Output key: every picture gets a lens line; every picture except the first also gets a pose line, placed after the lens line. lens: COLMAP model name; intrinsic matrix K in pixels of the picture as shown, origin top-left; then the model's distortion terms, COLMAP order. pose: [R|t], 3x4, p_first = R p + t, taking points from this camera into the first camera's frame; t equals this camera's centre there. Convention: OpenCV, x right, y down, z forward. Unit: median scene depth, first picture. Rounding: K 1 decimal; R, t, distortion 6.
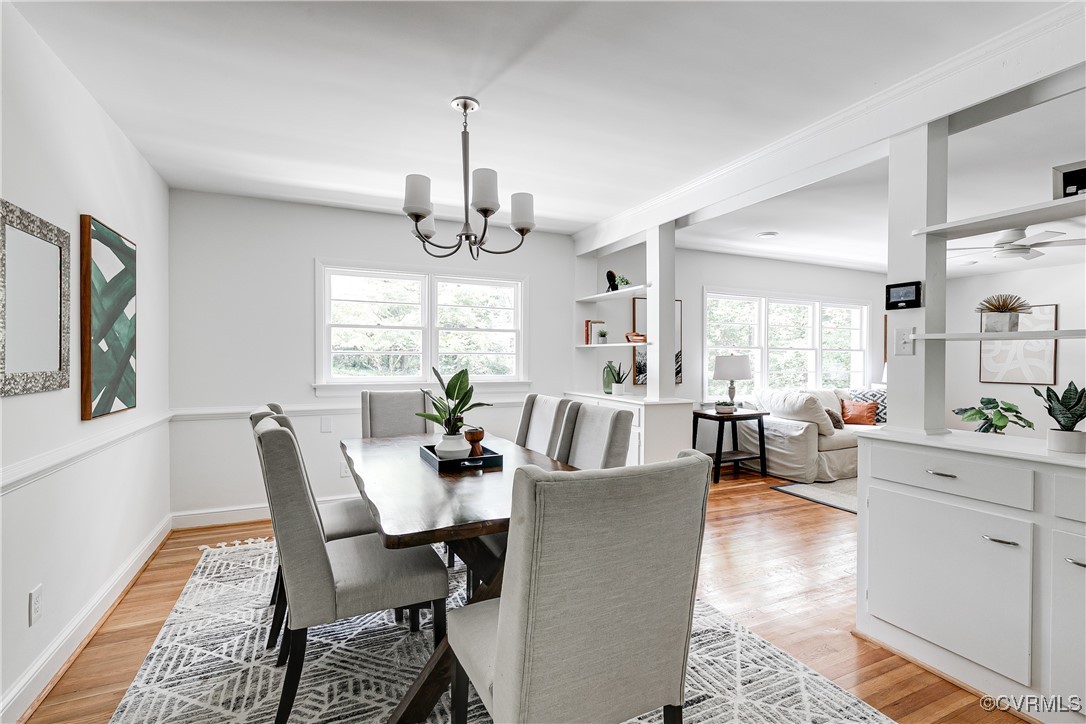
lens RADIAL K [[500.3, 0, 548.3], [0, 500.3, 366.7], [0, 0, 1]] dist [0.005909, -0.000630]
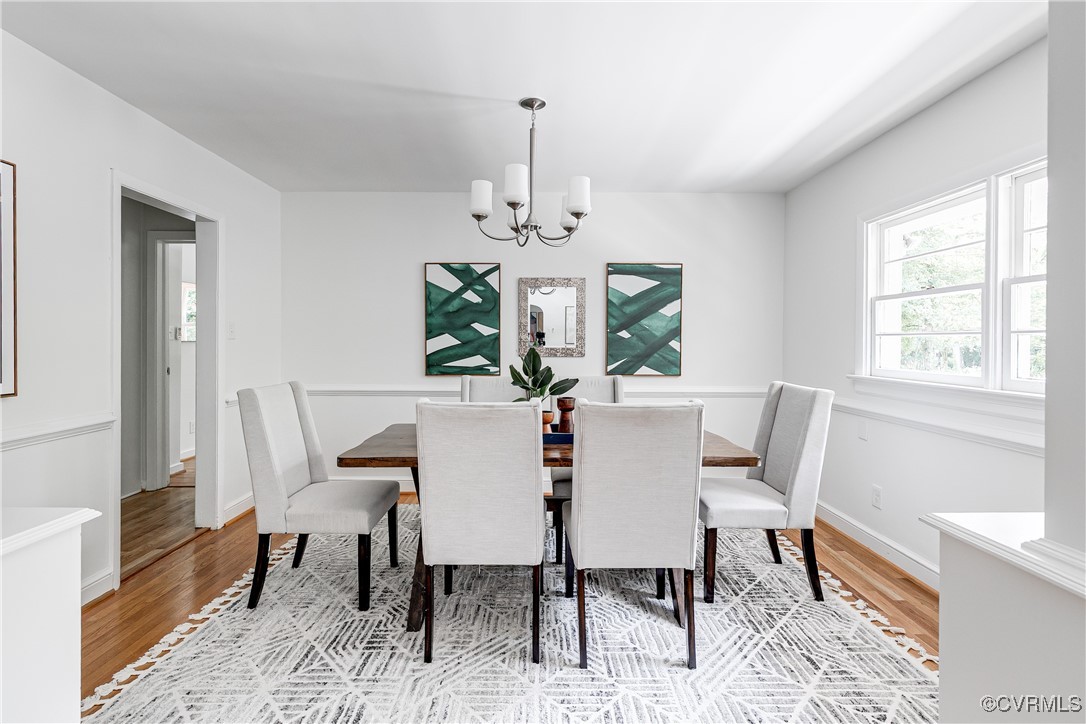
lens RADIAL K [[500.3, 0, 536.3], [0, 500.3, 345.2], [0, 0, 1]] dist [0.005909, -0.000630]
pose [[-0.415150, -0.002546, -0.909749, 0.769640], [-0.021042, 0.999755, 0.006804, -0.010573], [0.909510, 0.021967, -0.415102, 1.393511]]
